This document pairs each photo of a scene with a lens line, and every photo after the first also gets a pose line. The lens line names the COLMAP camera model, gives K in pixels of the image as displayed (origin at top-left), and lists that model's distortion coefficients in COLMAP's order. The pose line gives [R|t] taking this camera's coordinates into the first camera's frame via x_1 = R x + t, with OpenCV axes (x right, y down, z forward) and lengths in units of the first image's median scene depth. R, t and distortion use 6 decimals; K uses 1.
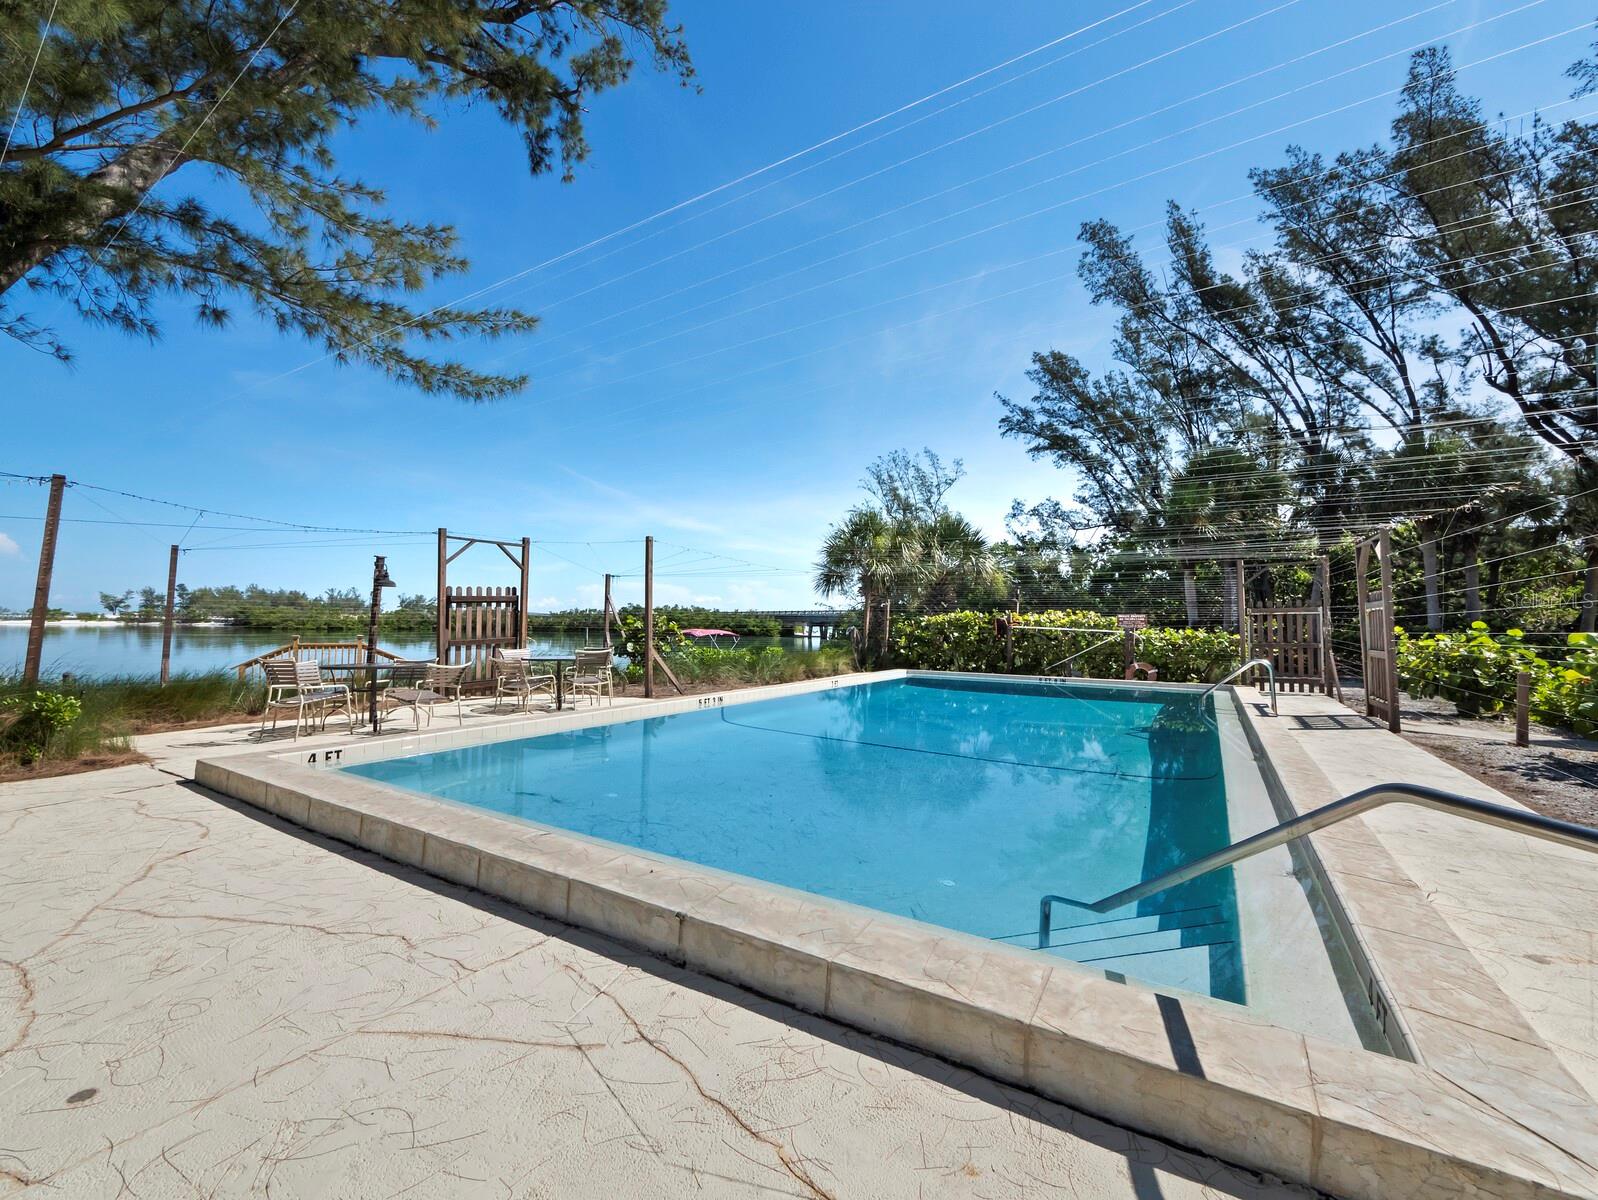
lens RADIAL K [[669.9, 0, 765.0], [0, 669.9, 589.2], [0, 0, 1]] dist [0.001079, 0.000343]
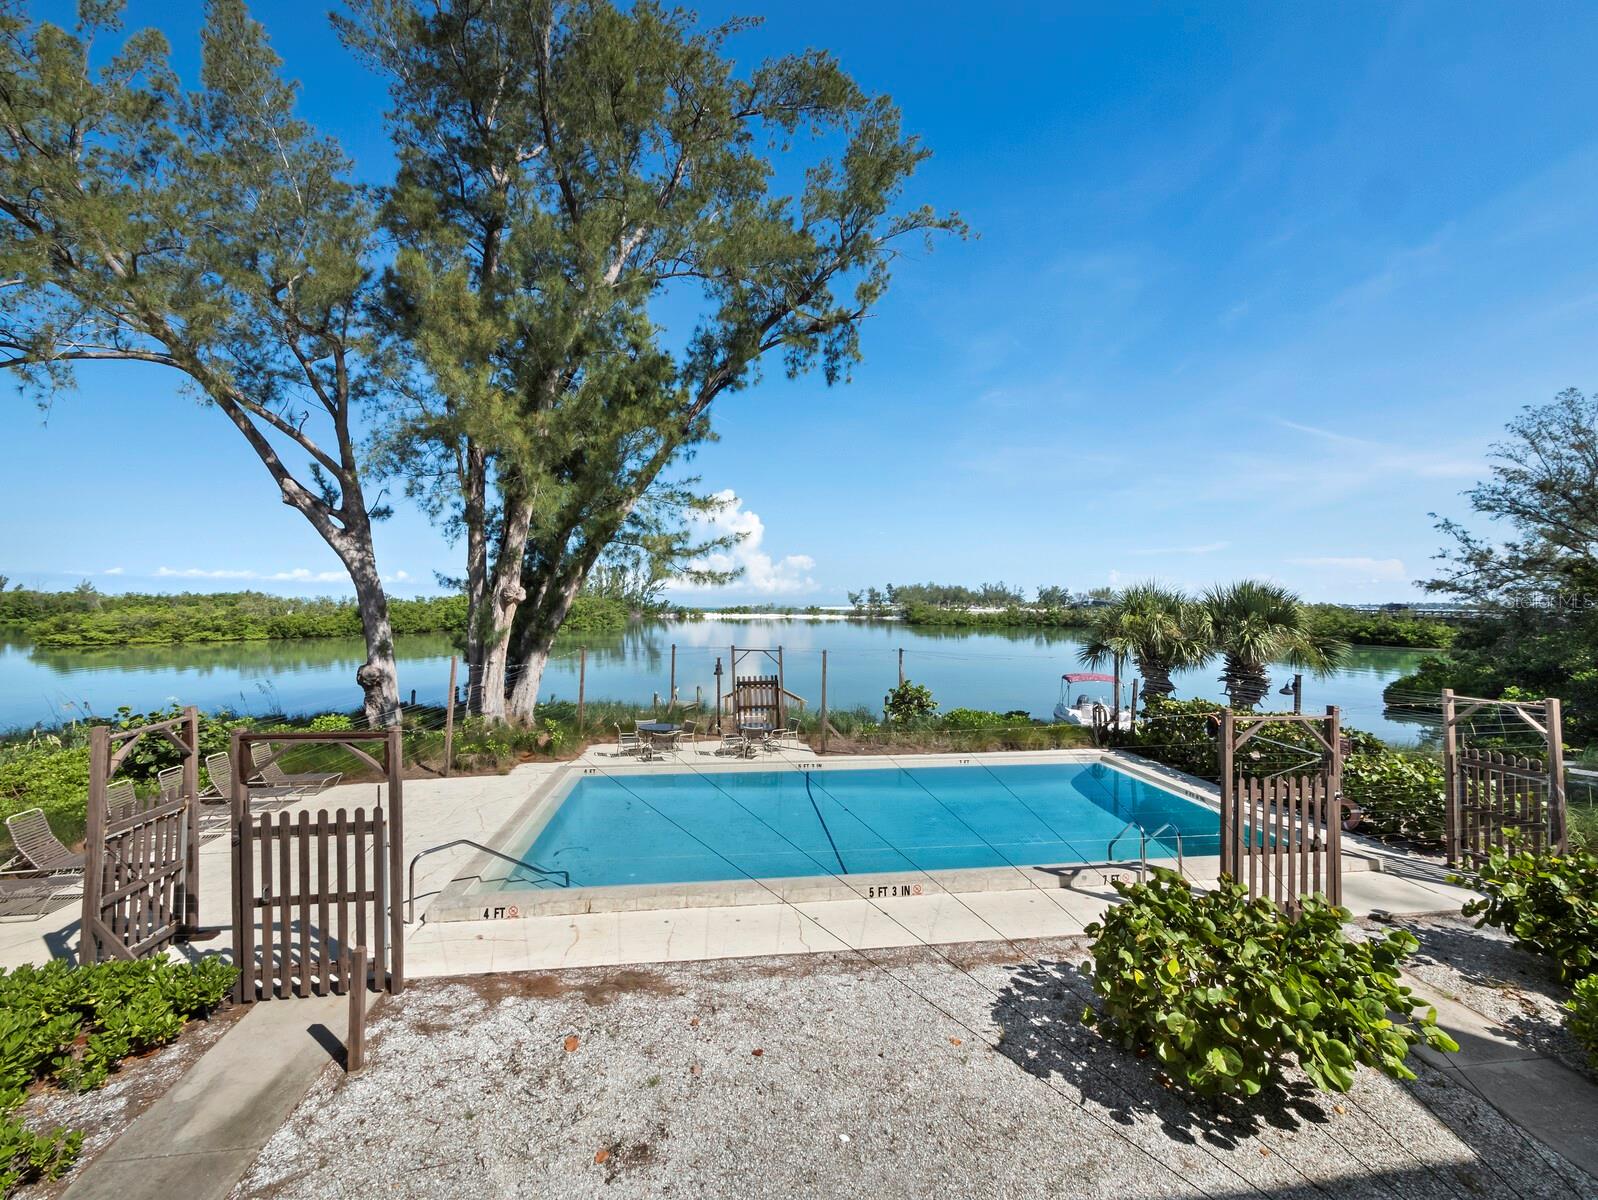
lens RADIAL K [[673.9, 0, 807.3], [0, 673.9, 588.8], [0, 0, 1]] dist [0.001508, 0.000914]
pose [[0.642083, -0.023970, -0.766260, 0.130938], [0.046155, 0.998907, 0.007428, -0.029746], [0.765245, -0.040136, 0.642487, -0.005749]]
